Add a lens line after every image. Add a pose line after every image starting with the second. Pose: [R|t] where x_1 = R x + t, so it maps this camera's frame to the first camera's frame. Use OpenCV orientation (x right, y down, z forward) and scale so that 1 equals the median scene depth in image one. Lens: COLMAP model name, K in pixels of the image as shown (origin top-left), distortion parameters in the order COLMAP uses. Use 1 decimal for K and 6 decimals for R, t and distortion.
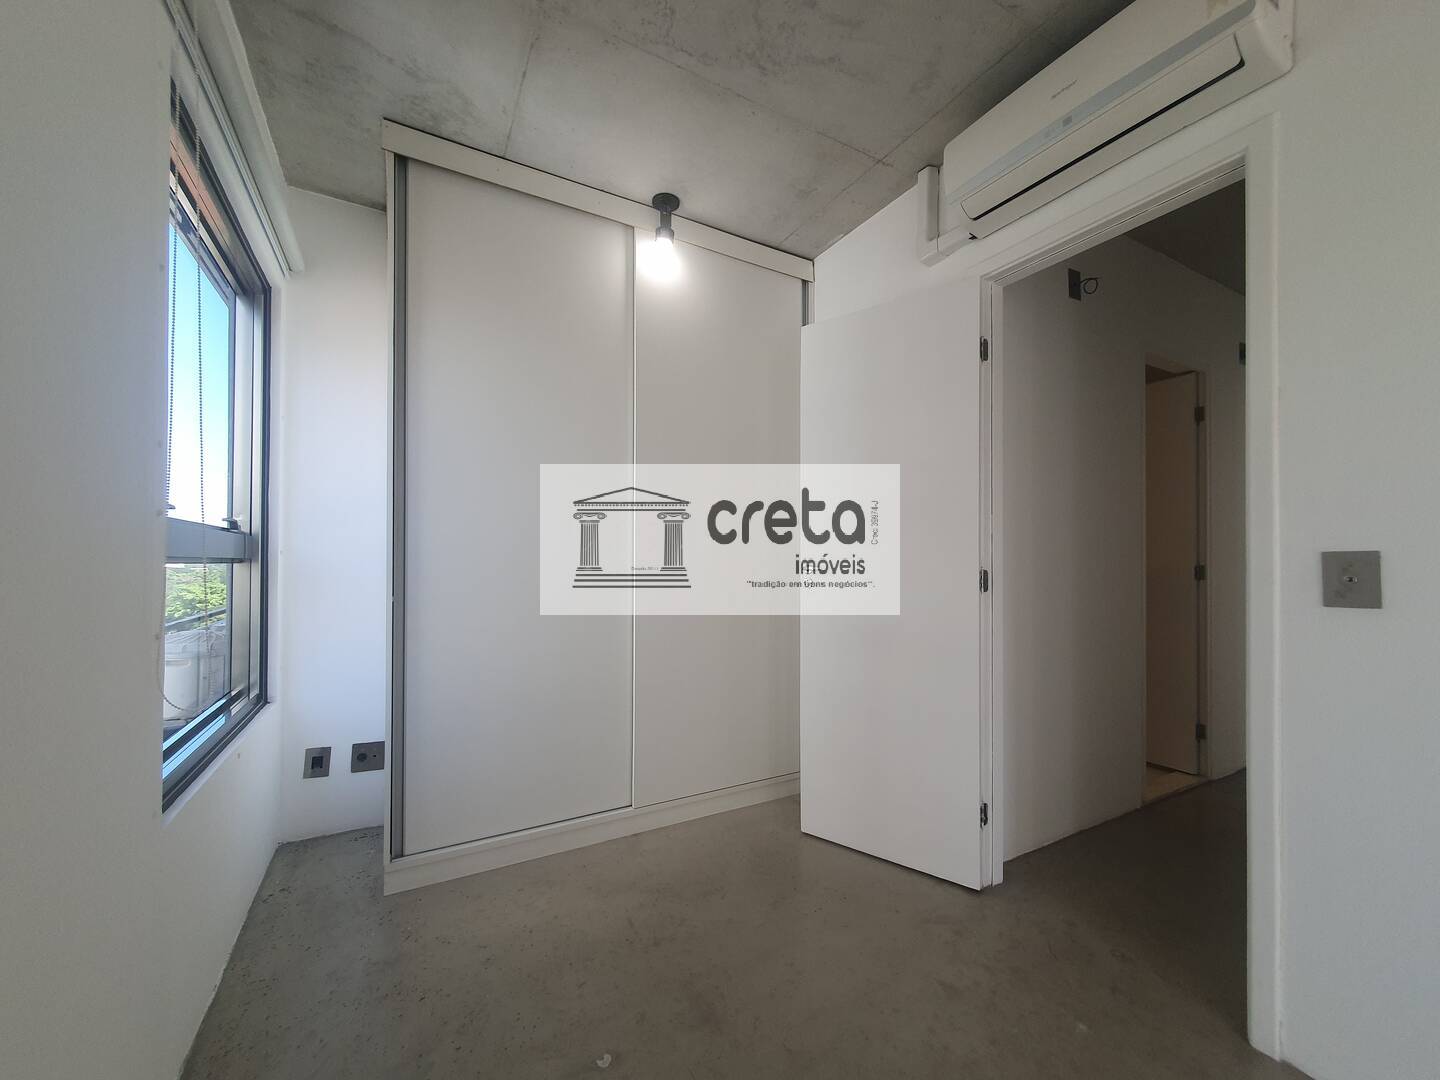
lens RADIAL K [[572.7, 0, 718.2], [0, 572.7, 556.4], [0, 0, 1]] dist [0.008784, -0.000039]
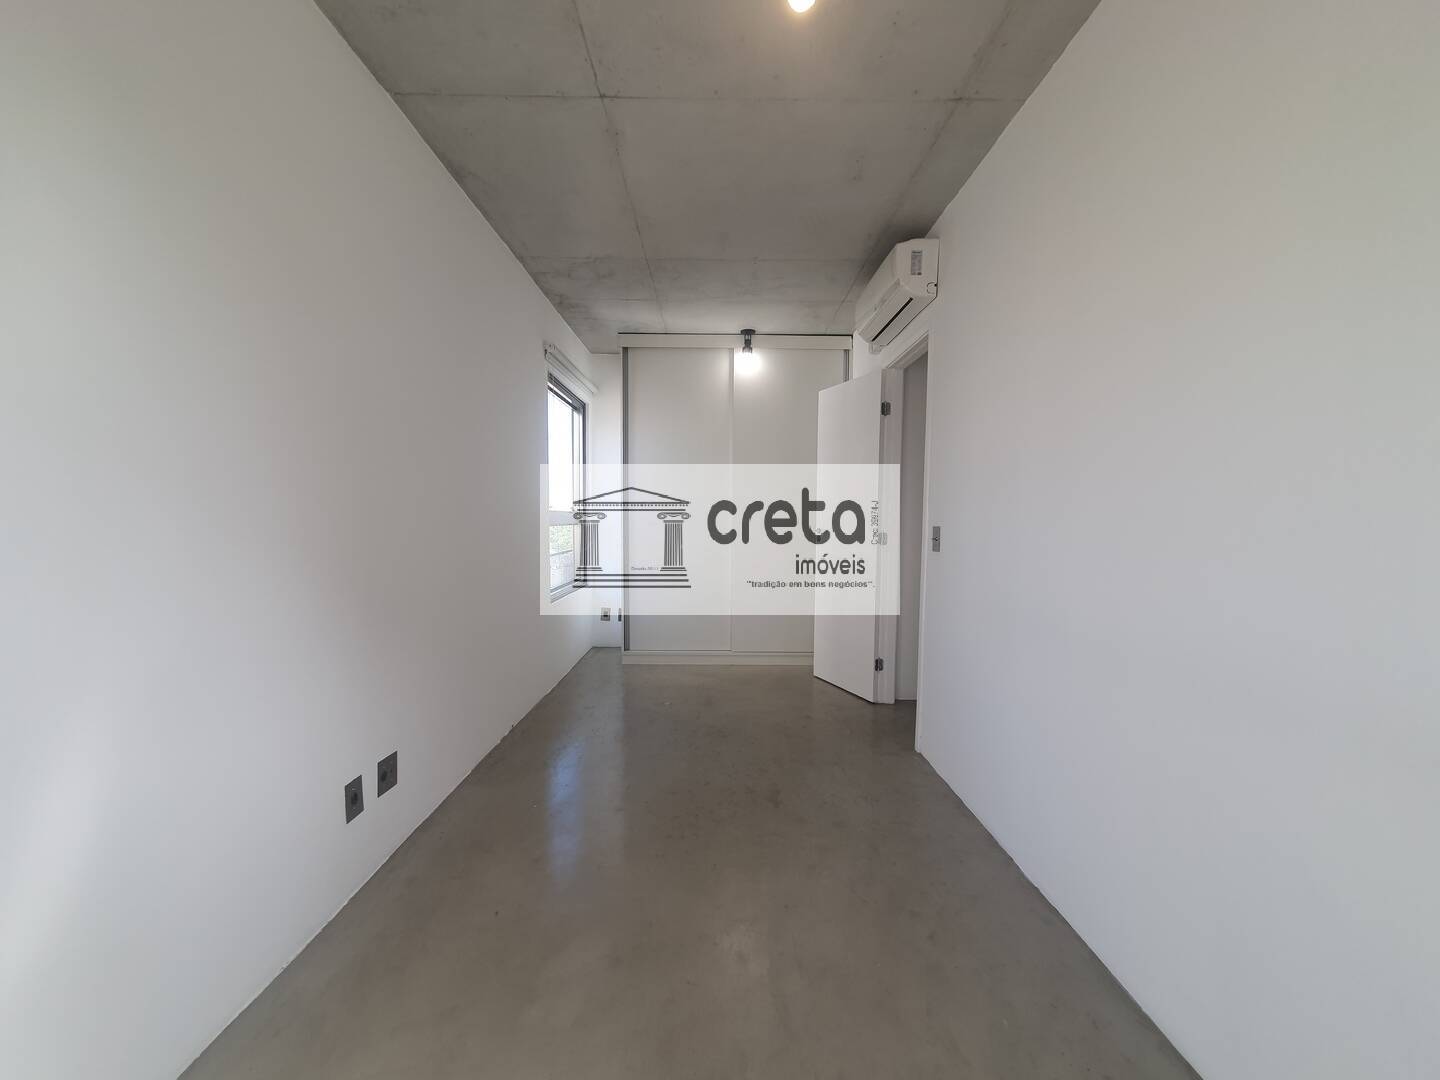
lens RADIAL K [[572.7, 0, 718.2], [0, 572.7, 556.4], [0, 0, 1]] dist [0.008784, -0.000039]
pose [[0.876097, 0.034771, -0.480880, 0.790242], [0.000911, 0.997275, 0.073769, -0.034265], [0.482135, -0.065067, 0.873677, -0.758919]]
